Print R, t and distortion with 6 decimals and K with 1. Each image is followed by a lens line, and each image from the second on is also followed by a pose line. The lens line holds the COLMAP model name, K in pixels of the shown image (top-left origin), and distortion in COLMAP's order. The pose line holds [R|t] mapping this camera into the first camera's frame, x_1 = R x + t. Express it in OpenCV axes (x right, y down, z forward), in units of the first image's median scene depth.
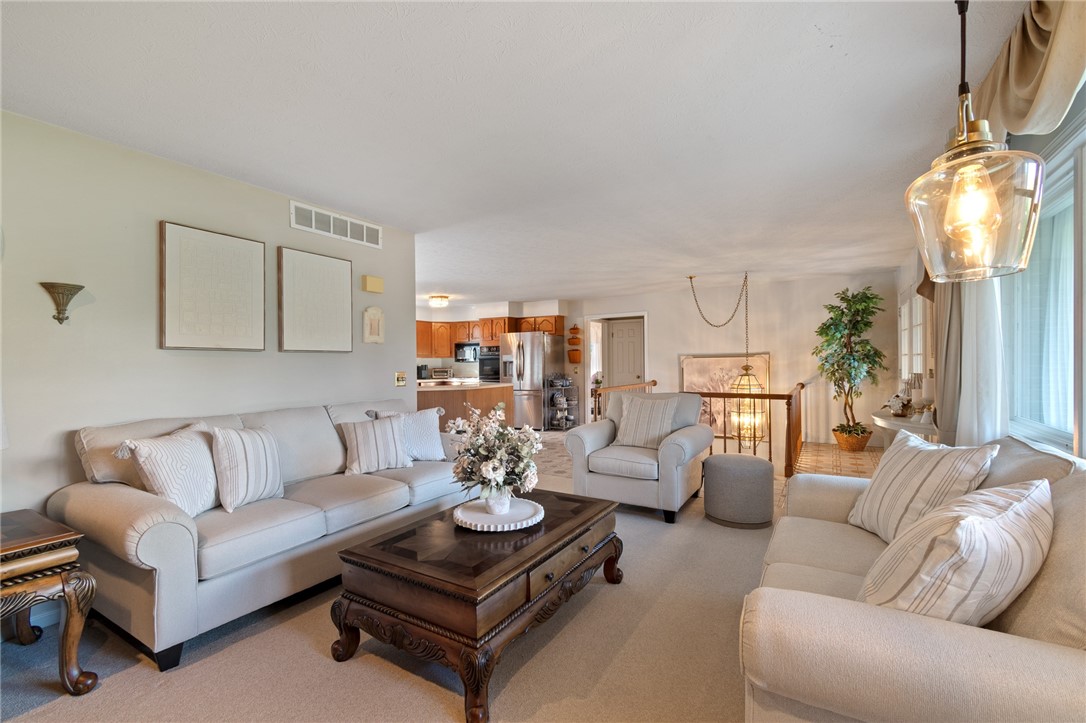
lens RADIAL K [[481.3, 0, 533.1], [0, 481.3, 362.8], [0, 0, 1]] dist [0.004252, 0.000173]
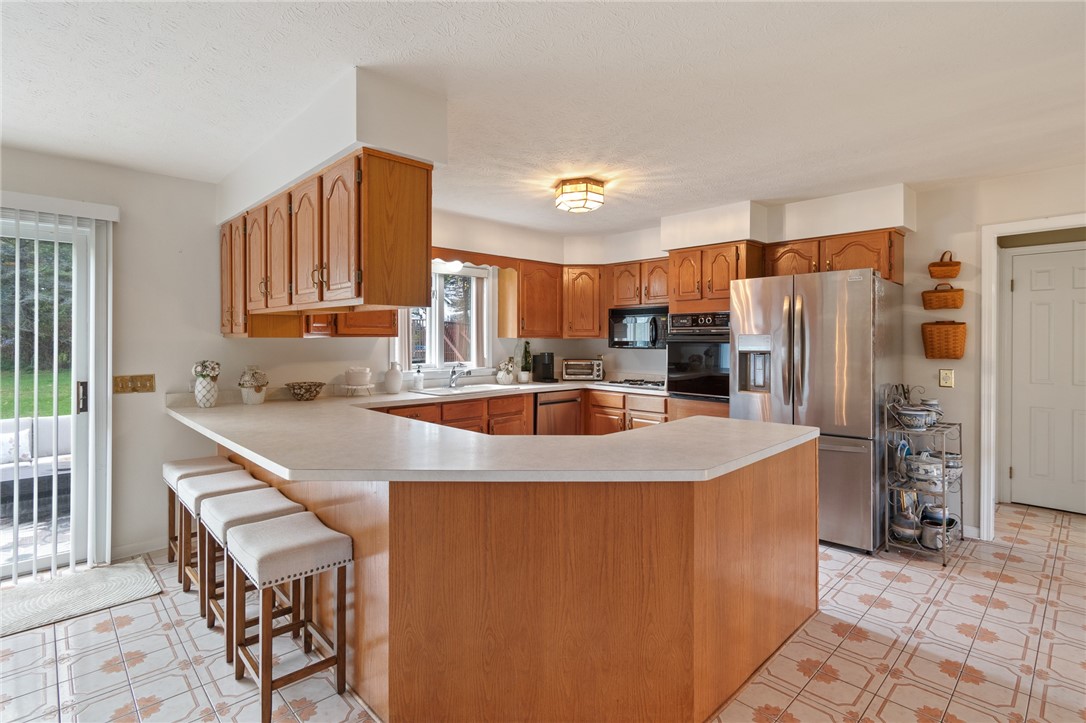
lens RADIAL K [[527.0, 0, 534.5], [0, 527.0, 338.7], [0, 0, 1]] dist [0.000449, 0.000011]
pose [[0.965391, 0.009045, -0.260650, -0.105725], [-0.009340, 0.999956, 0.000107, -0.011034], [0.260640, 0.002331, 0.965433, 0.515887]]
